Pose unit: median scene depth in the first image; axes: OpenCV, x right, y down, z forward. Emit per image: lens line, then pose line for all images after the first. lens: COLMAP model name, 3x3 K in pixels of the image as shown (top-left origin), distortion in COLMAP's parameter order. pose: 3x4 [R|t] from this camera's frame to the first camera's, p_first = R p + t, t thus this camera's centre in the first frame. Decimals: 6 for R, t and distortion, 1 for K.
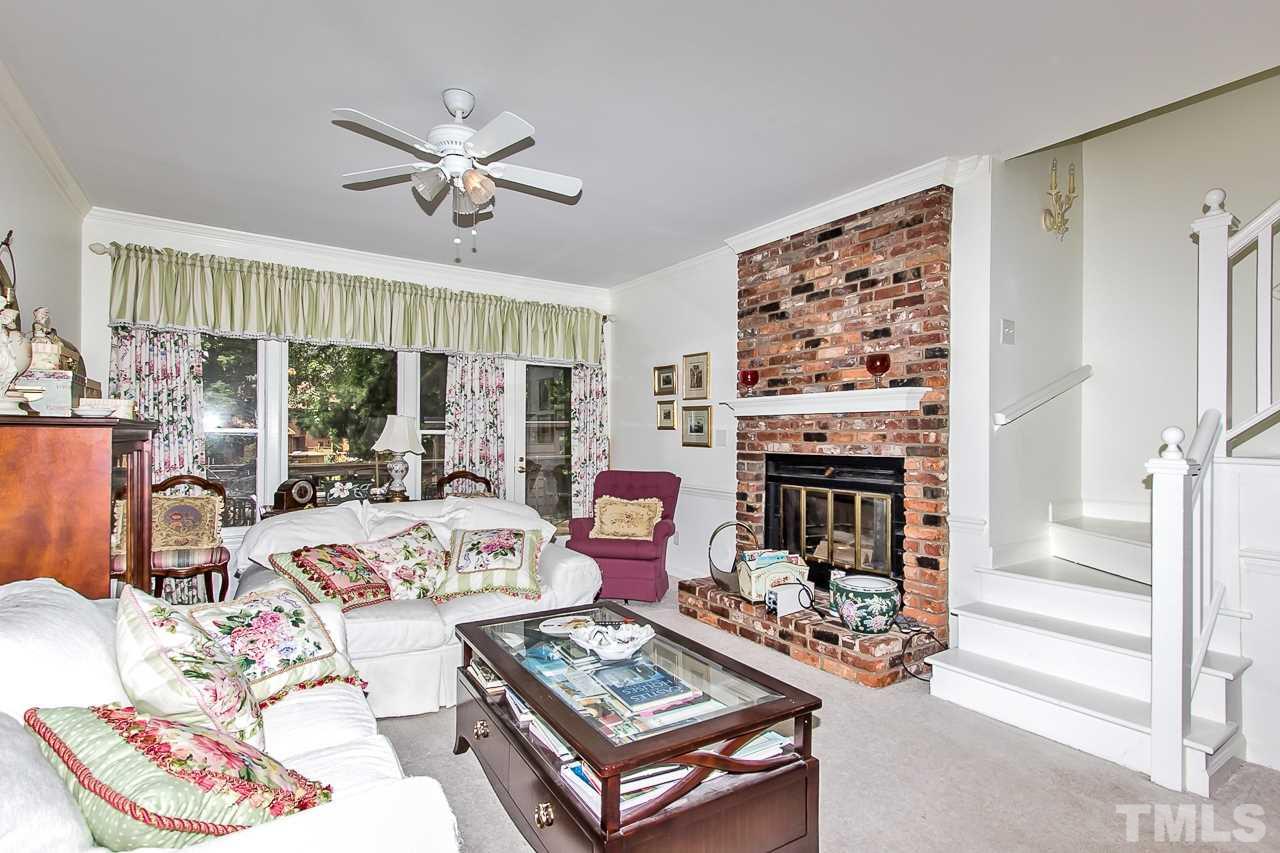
lens RADIAL K [[629.2, 0, 660.2], [0, 629.2, 433.6], [0, 0, 1]] dist [0.001686, 0.000007]
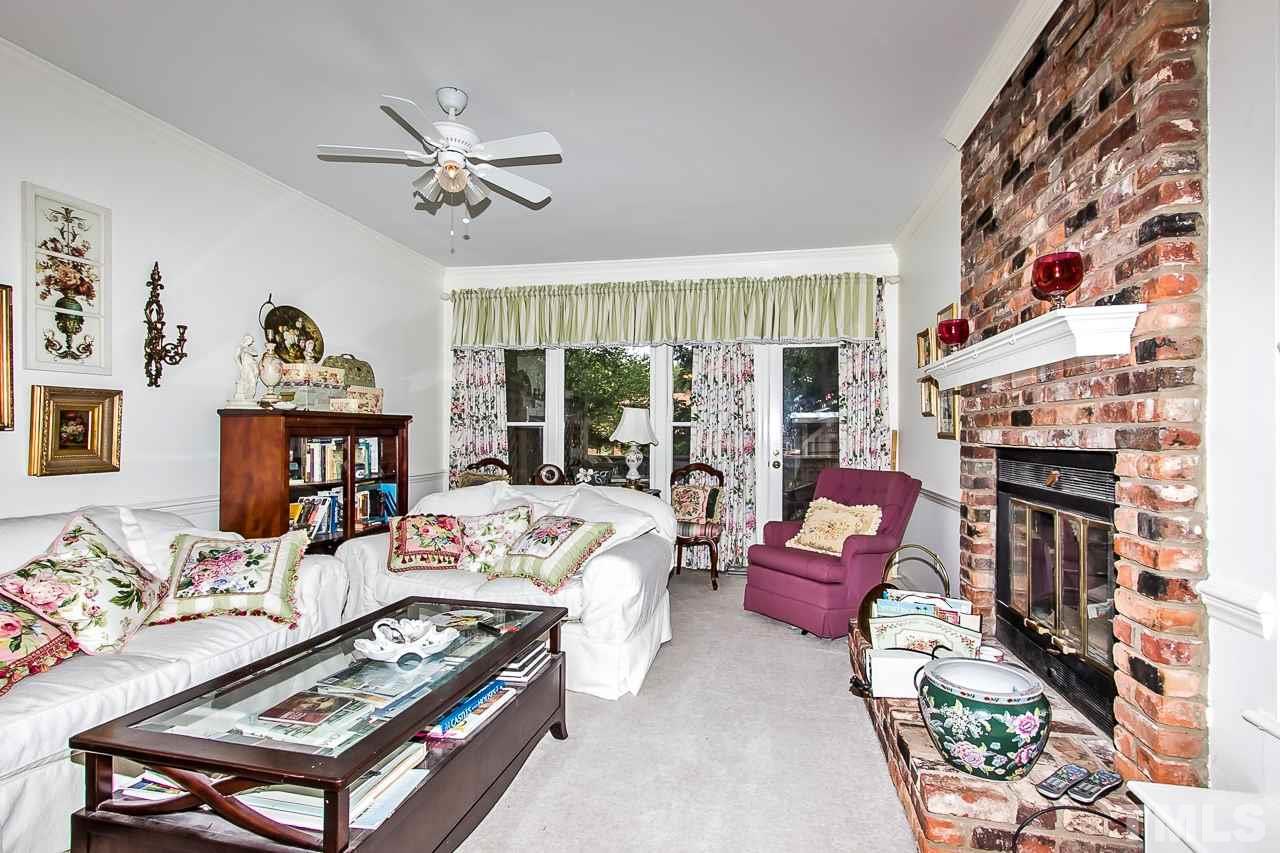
lens RADIAL K [[628.0, 0, 634.9], [0, 628.0, 432.7], [0, 0, 1]] dist [-0.000255, -0.000971]
pose [[0.689314, -0.004807, -0.724446, 0.400952], [0.002796, 0.999988, -0.003975, 0.019605], [0.724457, 0.000714, 0.689320, 0.313372]]
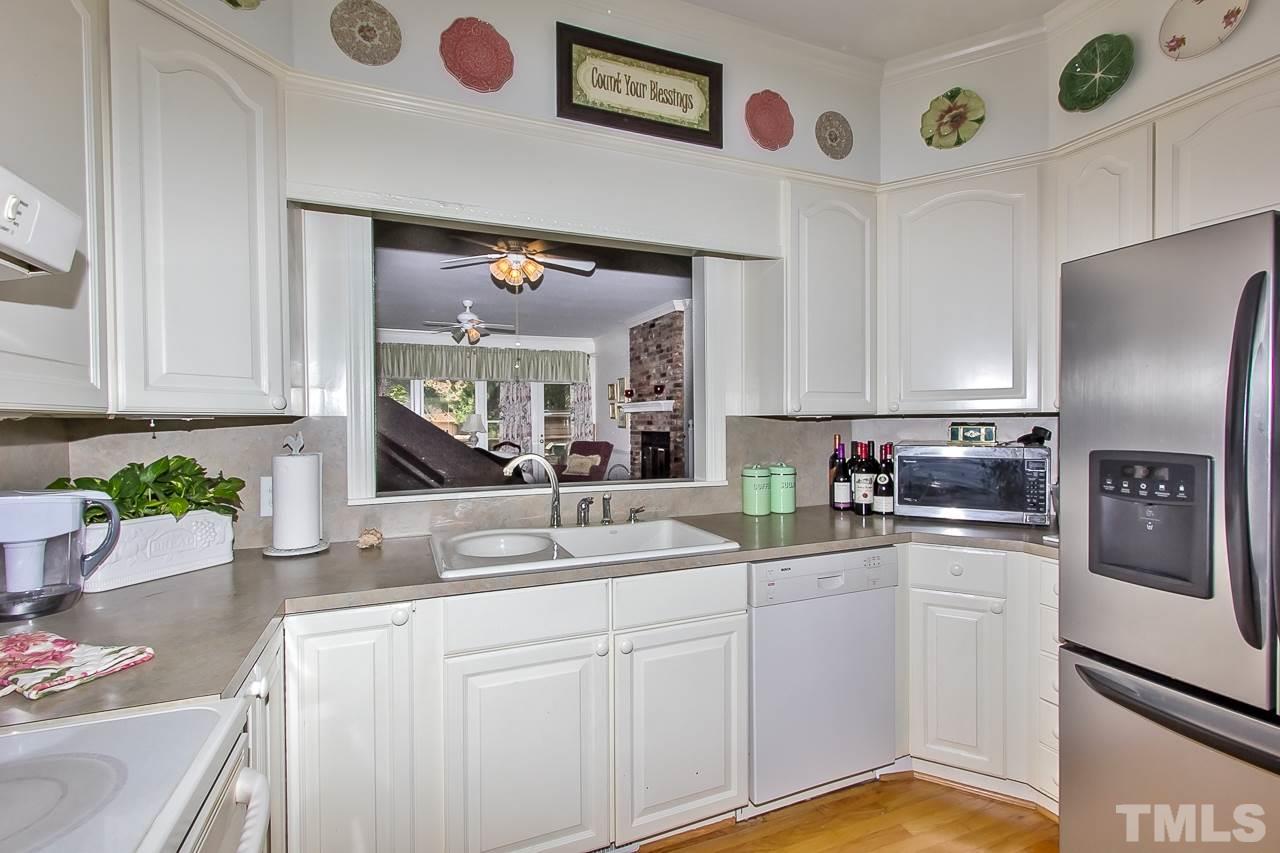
lens RADIAL K [[587.6, 0, 657.7], [0, 587.6, 426.9], [0, 0, 1]] dist [0.002341, 0.000110]
pose [[0.979221, -0.008710, -0.202610, 0.628530], [0.012042, 0.999812, 0.015218, -0.009289], [0.202439, -0.017342, 0.979141, -0.840207]]
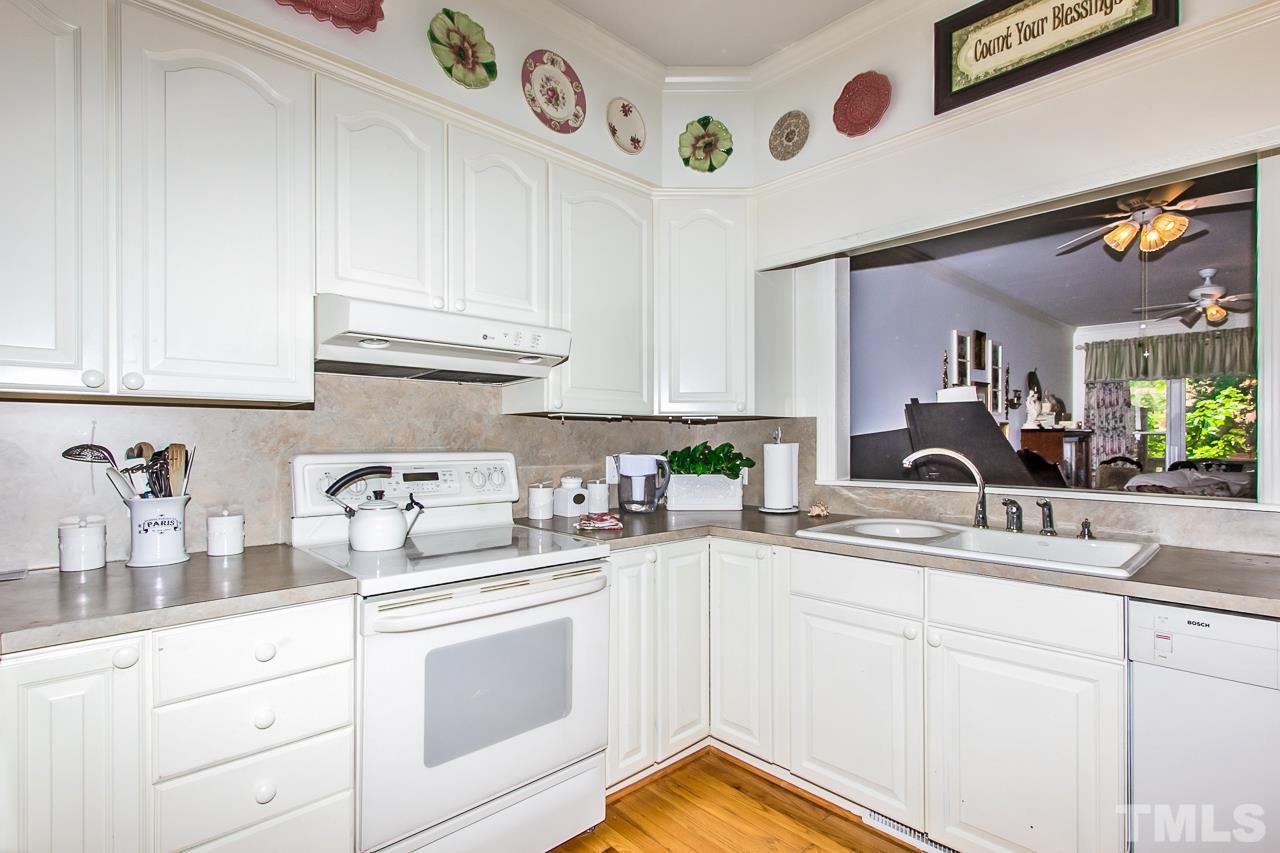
lens RADIAL K [[623.7, 0, 639.5], [0, 623.7, 440.5], [0, 0, 1]] dist [0.001602, 0.000106]
pose [[0.147307, -0.002929, -0.989086, 0.897981], [0.007013, 0.999974, -0.001917, 0.010935], [0.989066, -0.006654, 0.147324, -0.718583]]
